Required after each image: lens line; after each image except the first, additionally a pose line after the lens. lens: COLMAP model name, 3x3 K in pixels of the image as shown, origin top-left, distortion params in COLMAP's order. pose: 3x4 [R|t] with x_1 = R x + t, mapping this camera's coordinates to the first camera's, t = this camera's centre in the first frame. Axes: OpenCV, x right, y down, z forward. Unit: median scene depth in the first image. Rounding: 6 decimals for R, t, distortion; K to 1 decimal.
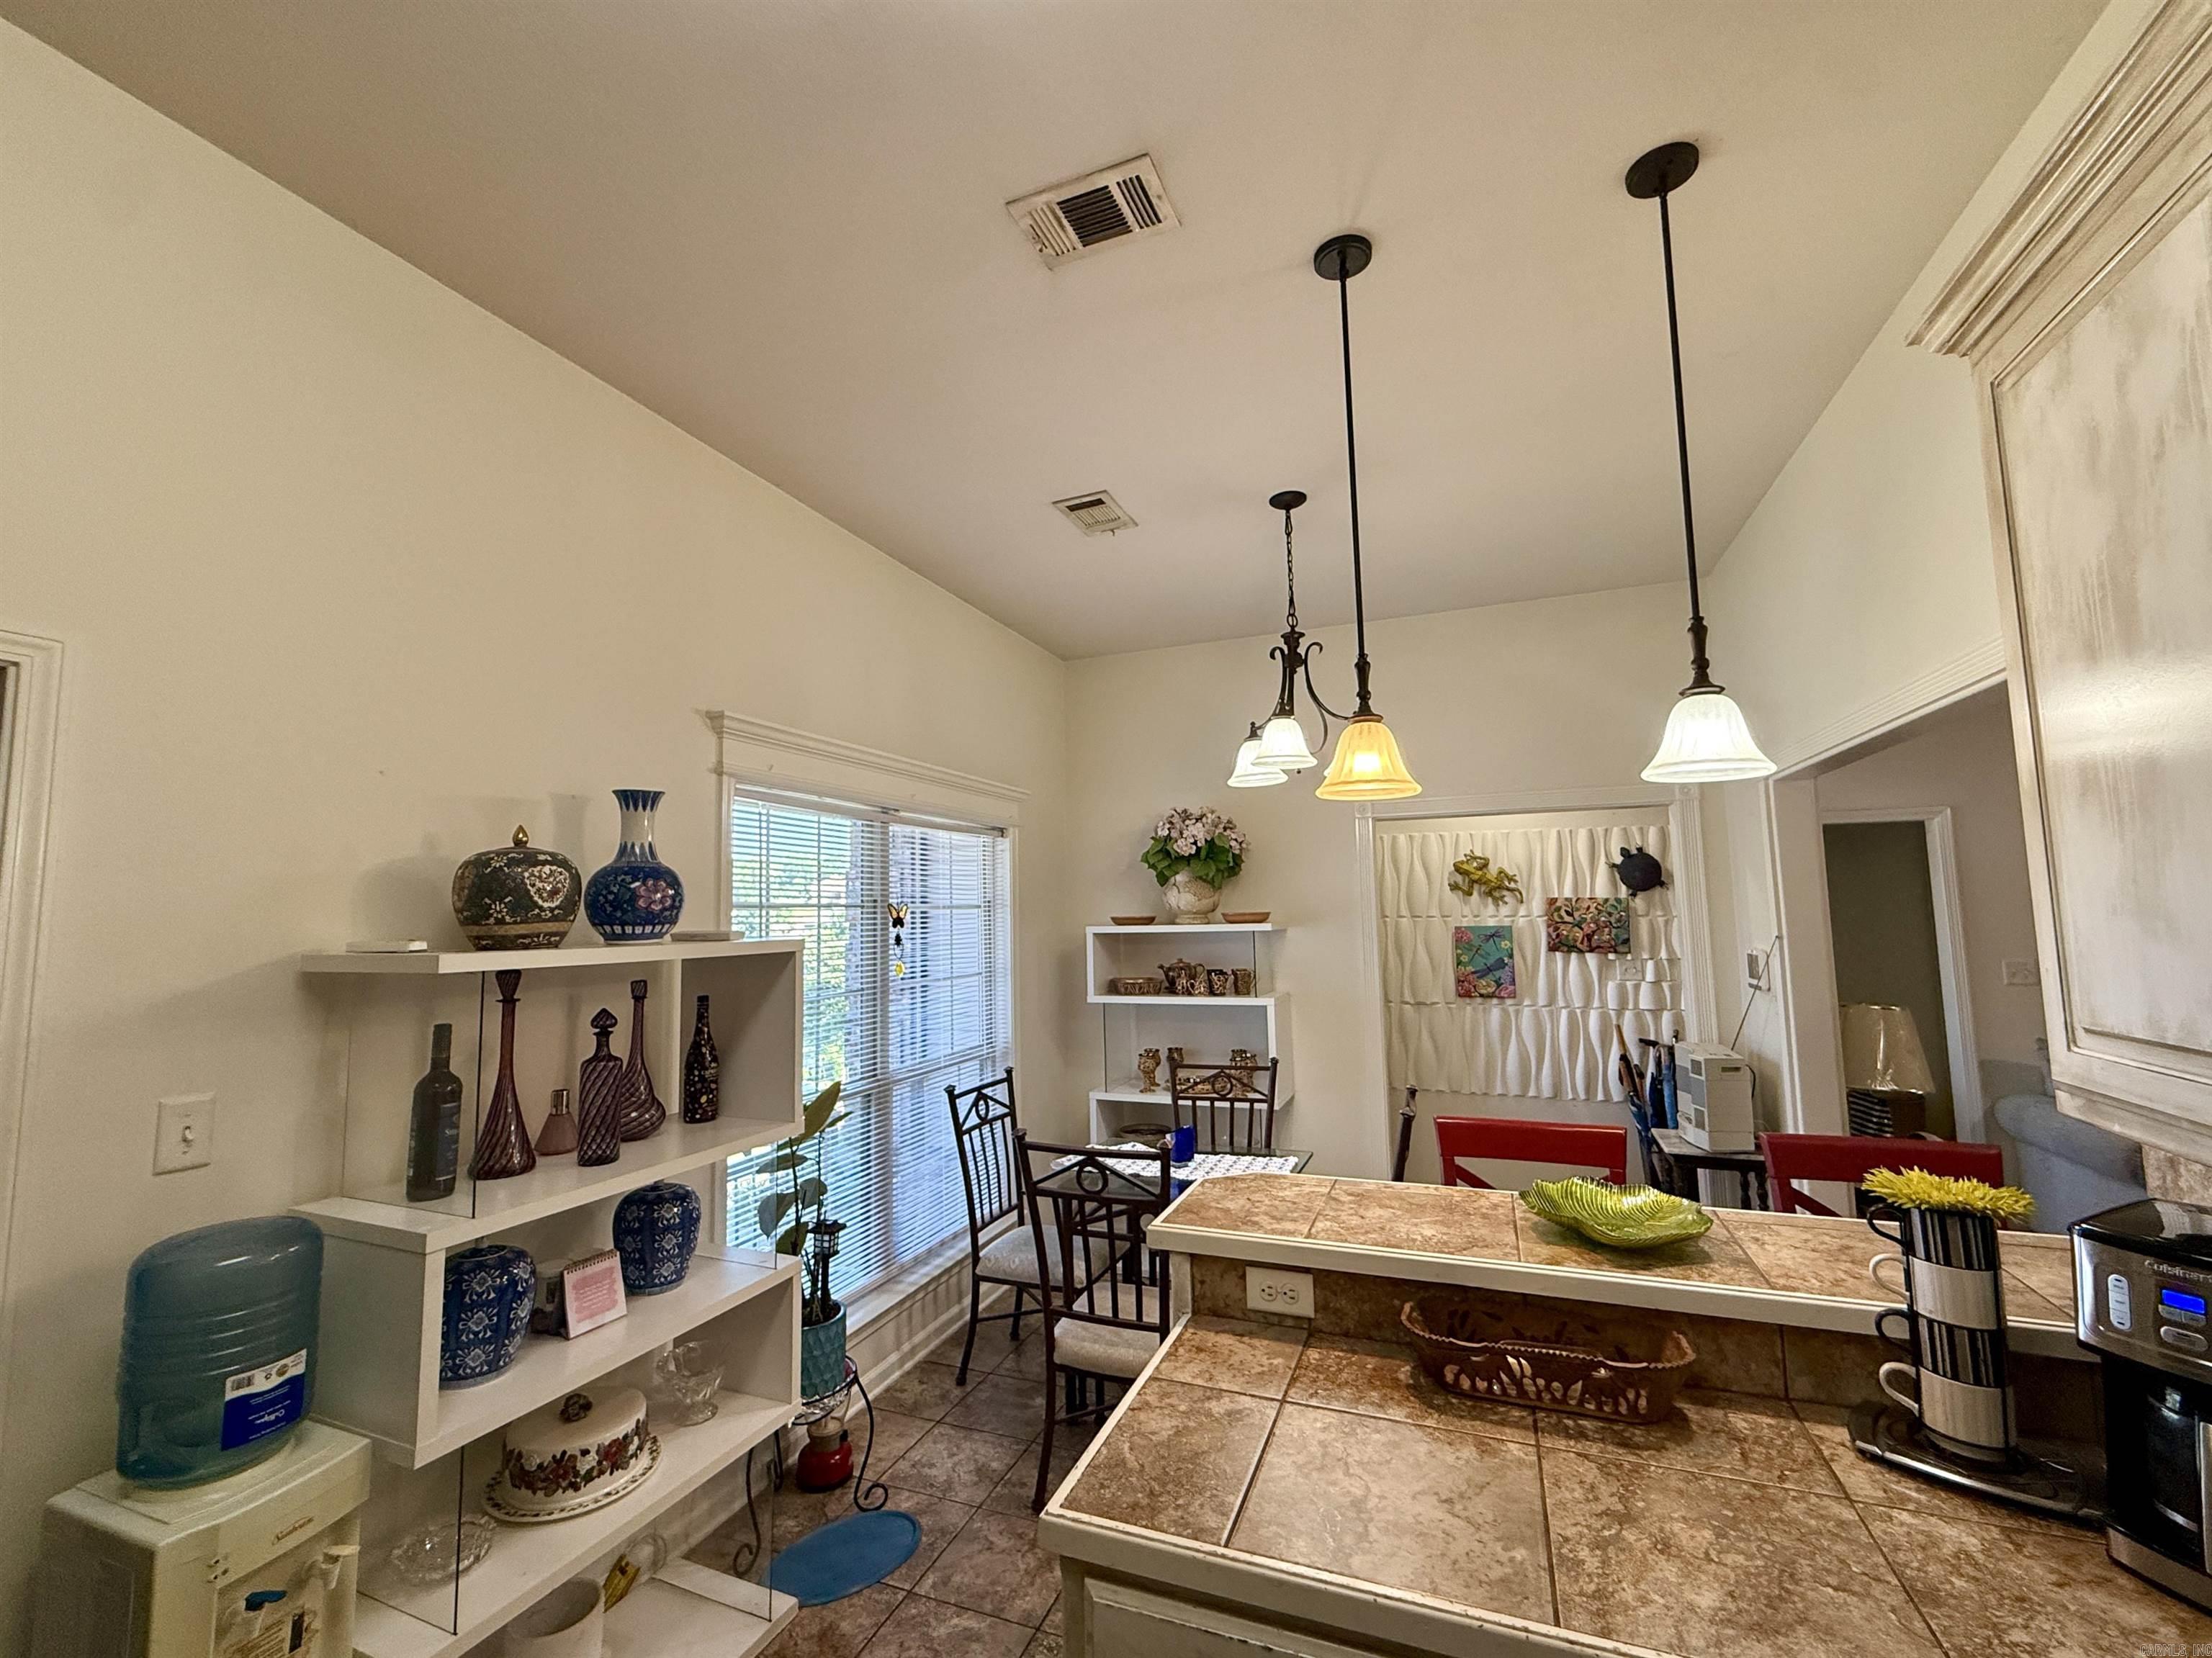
lens RADIAL K [[941.6, 0, 1094.2], [0, 941.6, 825.6], [0, 0, 1]] dist [0.000057, 0.000117]
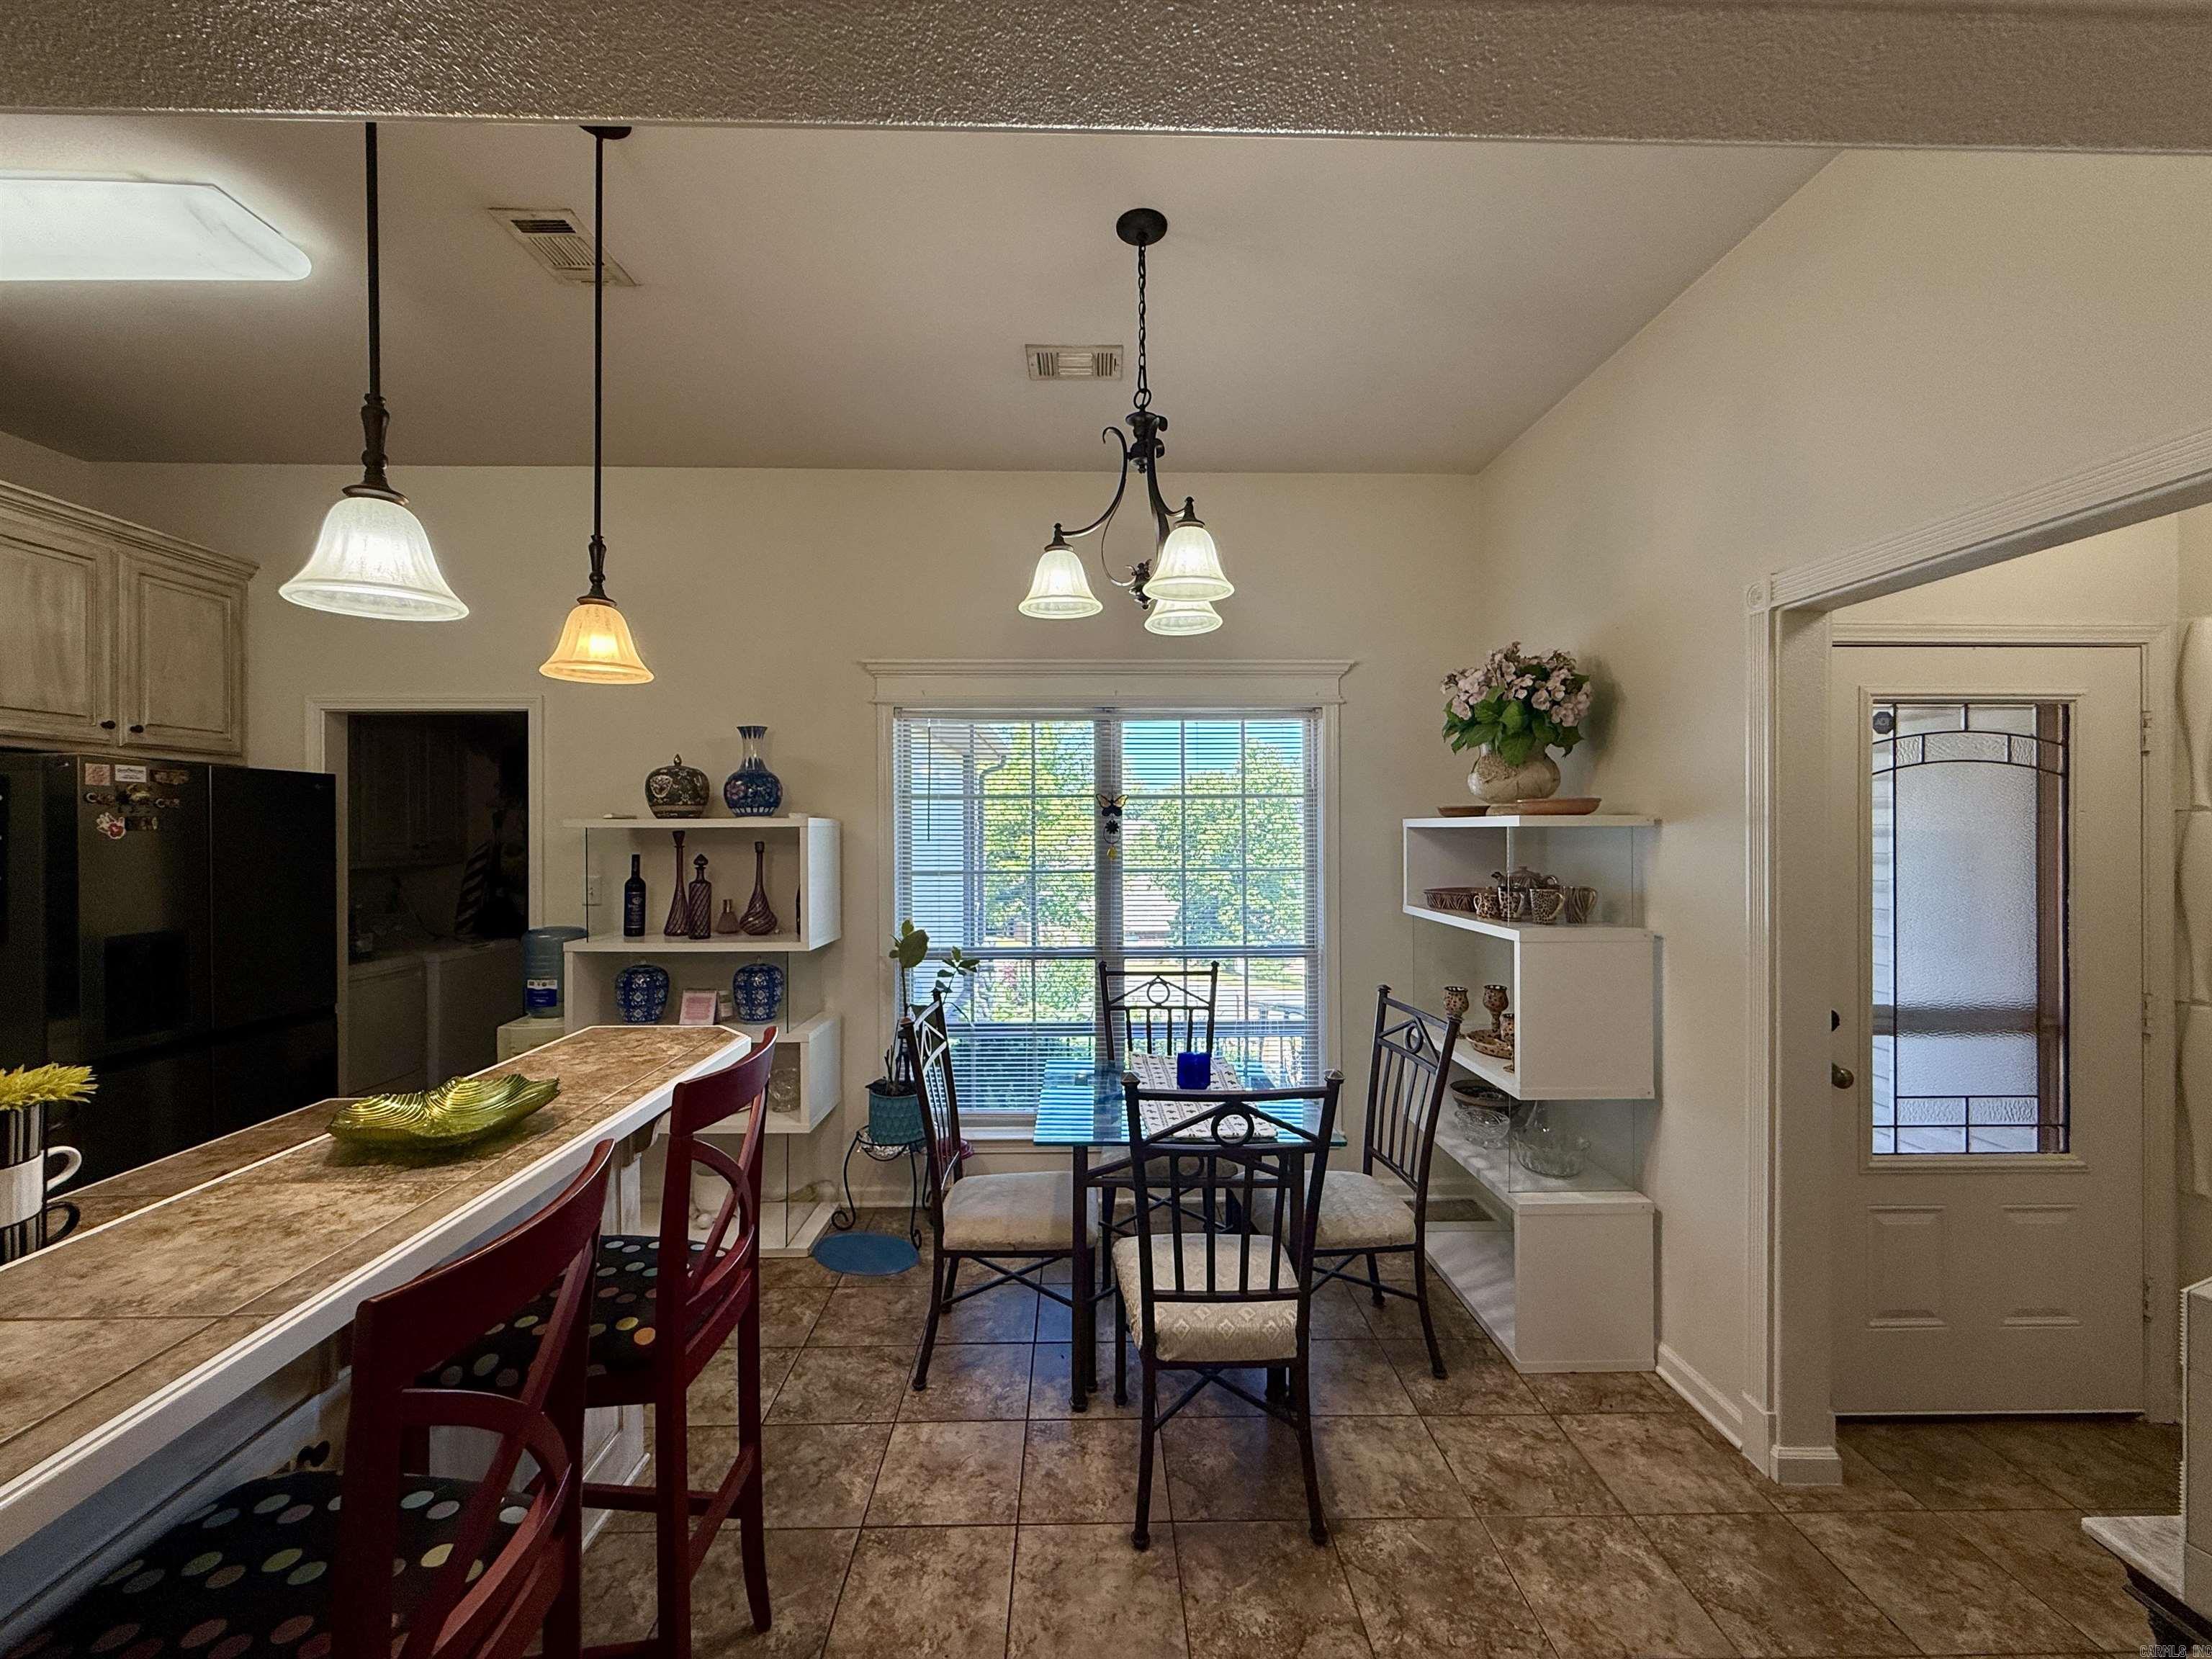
lens RADIAL K [[876.5, 0, 1075.6], [0, 876.5, 822.9], [0, 0, 1]] dist [0.000705, 0.000326]
pose [[0.387852, 0.013127, -0.921628, 1.458489], [0.083097, 0.995329, 0.049147, 0.129061], [0.917968, -0.095646, 0.384949, 1.165732]]
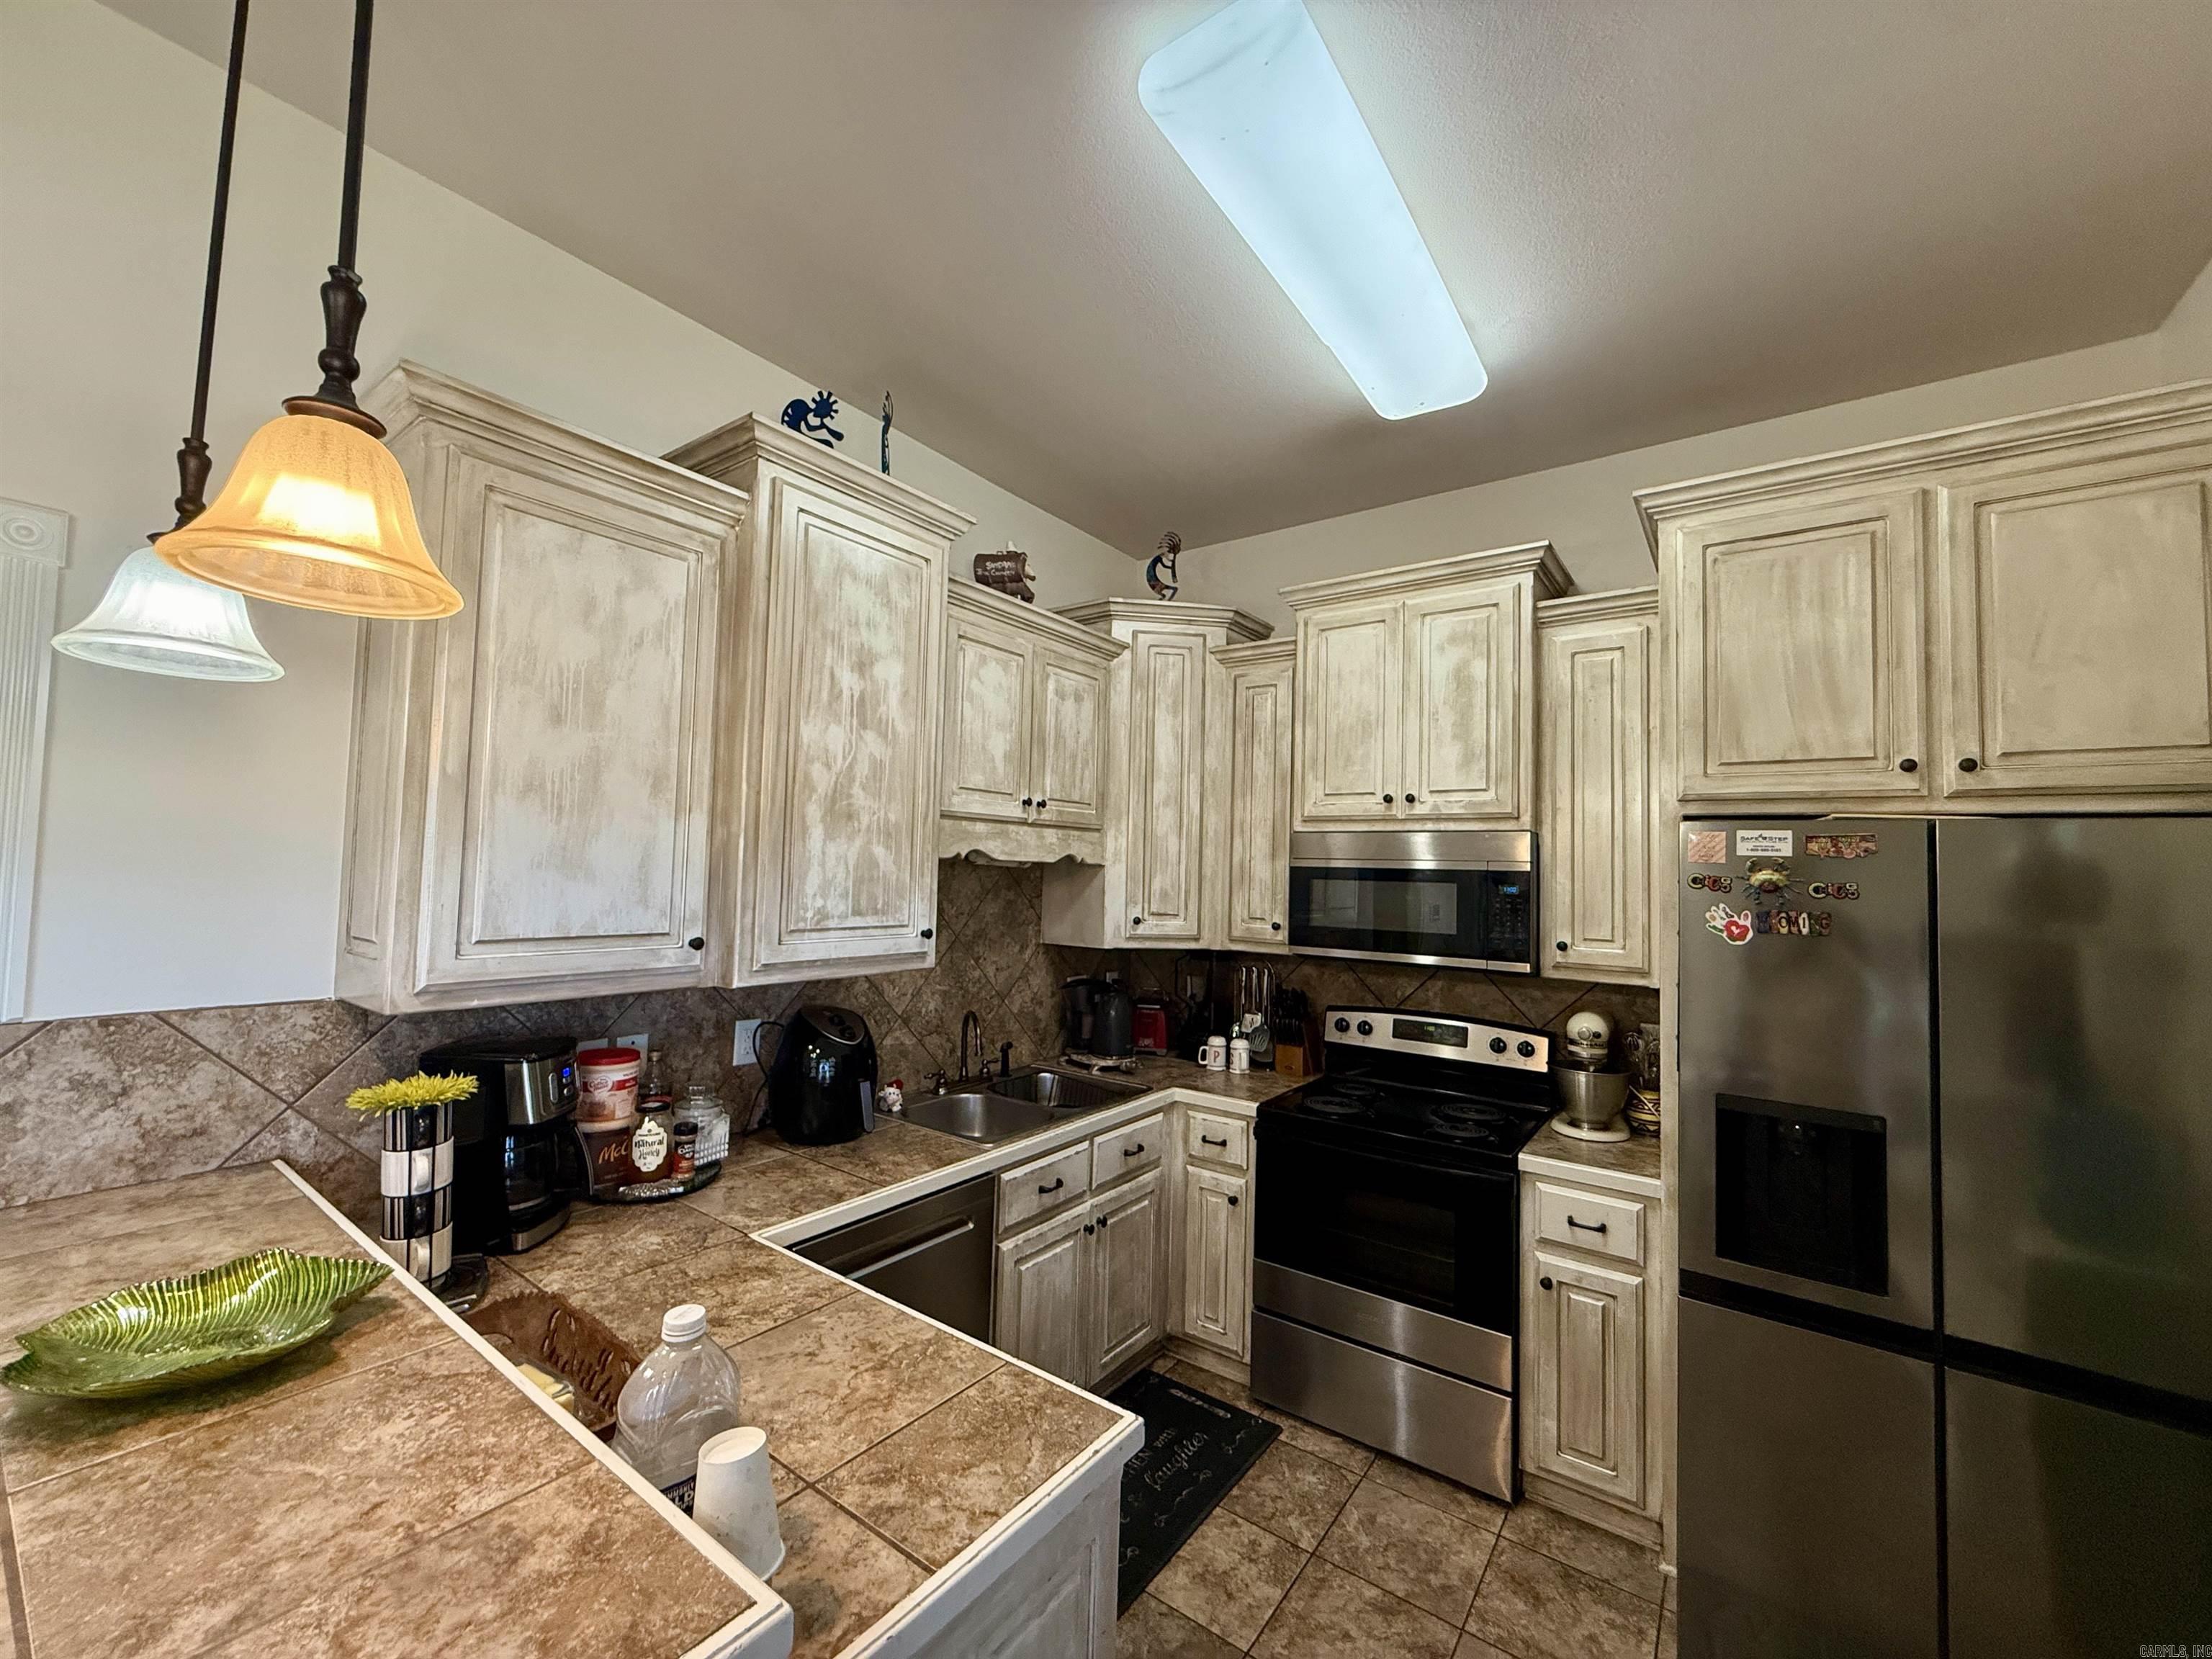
lens RADIAL K [[883.4, 0, 1111.9], [0, 883.4, 830.4], [0, 0, 1]] dist [0.000515, 0.000072]
pose [[-0.971484, 0.000315, 0.237103, -0.174533], [-0.034043, 0.989452, -0.140803, 0.130680], [-0.234647, -0.144860, -0.961227, 1.371129]]
